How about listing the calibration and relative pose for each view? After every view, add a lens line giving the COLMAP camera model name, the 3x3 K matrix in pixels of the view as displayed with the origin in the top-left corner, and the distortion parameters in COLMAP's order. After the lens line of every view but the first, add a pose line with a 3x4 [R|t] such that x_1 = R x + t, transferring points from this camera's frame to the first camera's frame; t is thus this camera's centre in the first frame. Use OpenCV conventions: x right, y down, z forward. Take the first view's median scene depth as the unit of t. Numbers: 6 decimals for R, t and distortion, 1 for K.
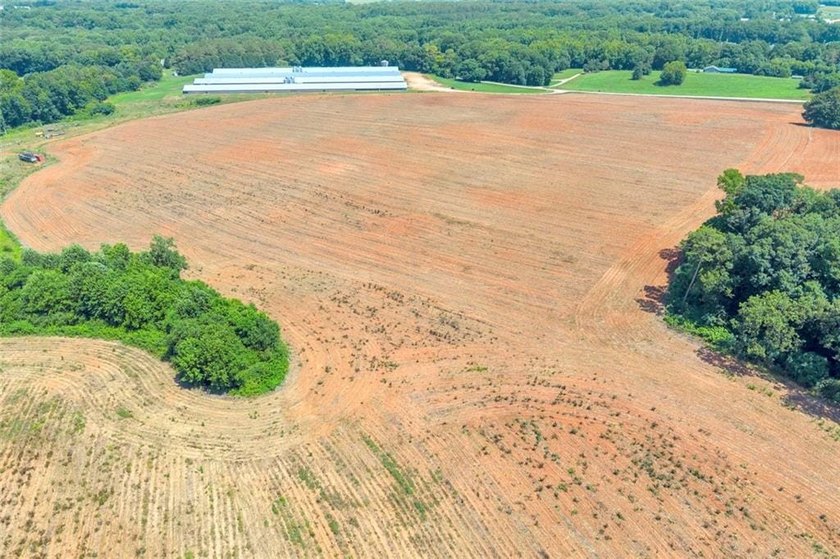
lens RADIAL K [[573.2, 0, 420.0], [0, 573.2, 279.5], [0, 0, 1]] dist [0.053296, -0.069250]
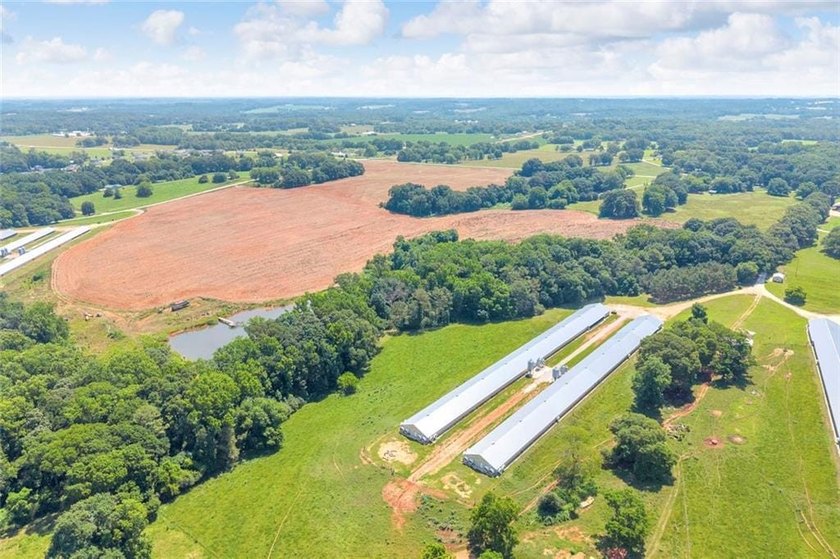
lens RADIAL K [[573.2, 0, 420.0], [0, 573.2, 279.5], [0, 0, 1]] dist [0.053296, -0.069250]
pose [[-0.007984, -0.313068, 0.949697, -1.119386], [0.468454, 0.837894, 0.280151, -0.217301], [-0.883452, 0.447126, 0.139968, 0.181729]]
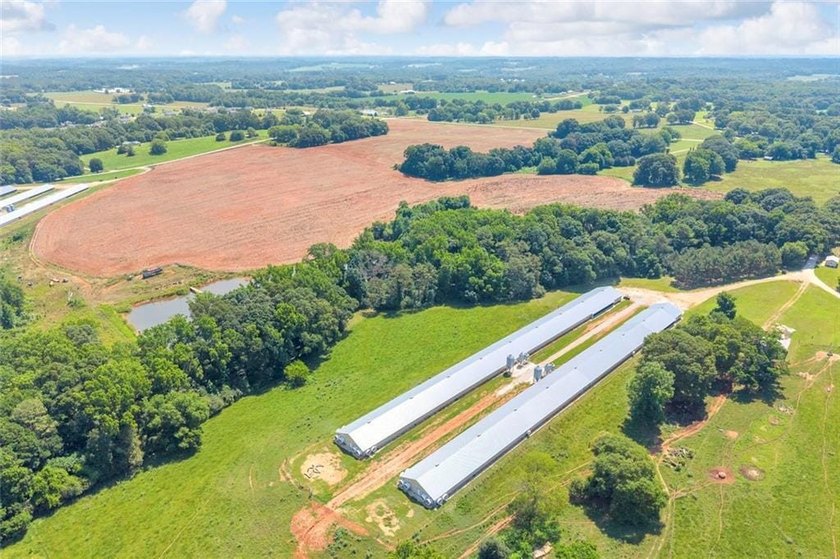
lens RADIAL K [[573.2, 0, 420.0], [0, 573.2, 279.5], [0, 0, 1]] dist [0.053296, -0.069250]
pose [[0.074965, -0.371219, 0.925514, -1.036103], [0.466504, 0.833355, 0.296468, -0.172944], [-0.881336, 0.409532, 0.235648, 0.131487]]
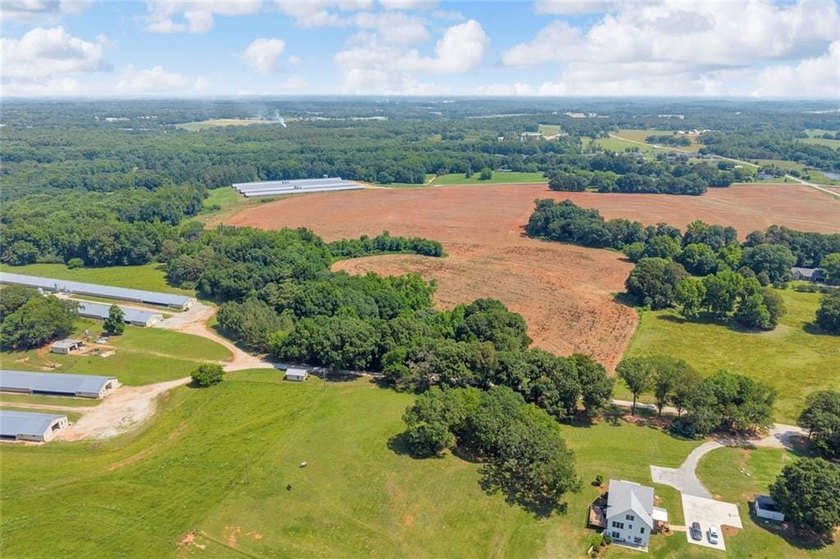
lens RADIAL K [[573.2, 0, 420.0], [0, 573.2, 279.5], [0, 0, 1]] dist [0.053296, -0.069250]
pose [[0.932118, -0.113405, 0.343941, -0.463192], [0.170255, 0.975435, -0.139787, 0.220918], [-0.319639, 0.188856, 0.928528, -0.647657]]
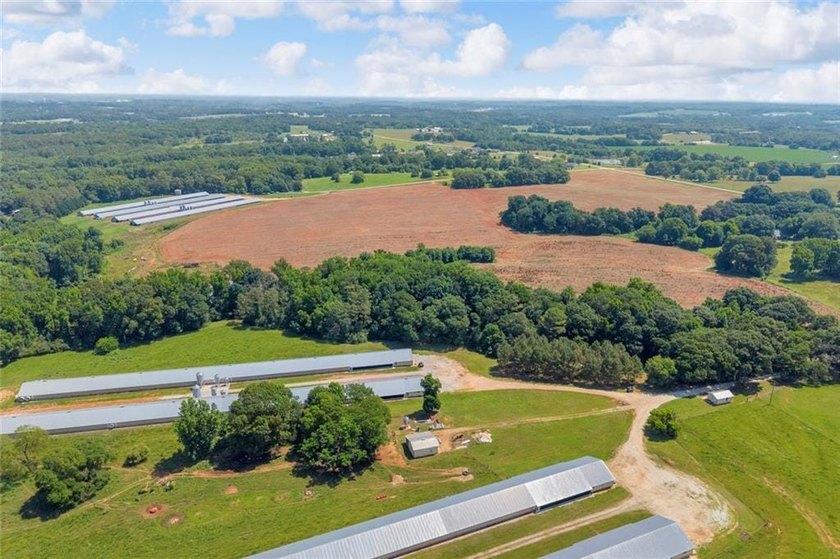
lens RADIAL K [[573.2, 0, 420.0], [0, 573.2, 279.5], [0, 0, 1]] dist [0.053296, -0.069250]
pose [[0.616906, -0.239745, 0.749633, -0.881996], [0.362384, 0.932029, -0.000143, 0.035058], [-0.698645, 0.271744, 0.661854, -0.292595]]
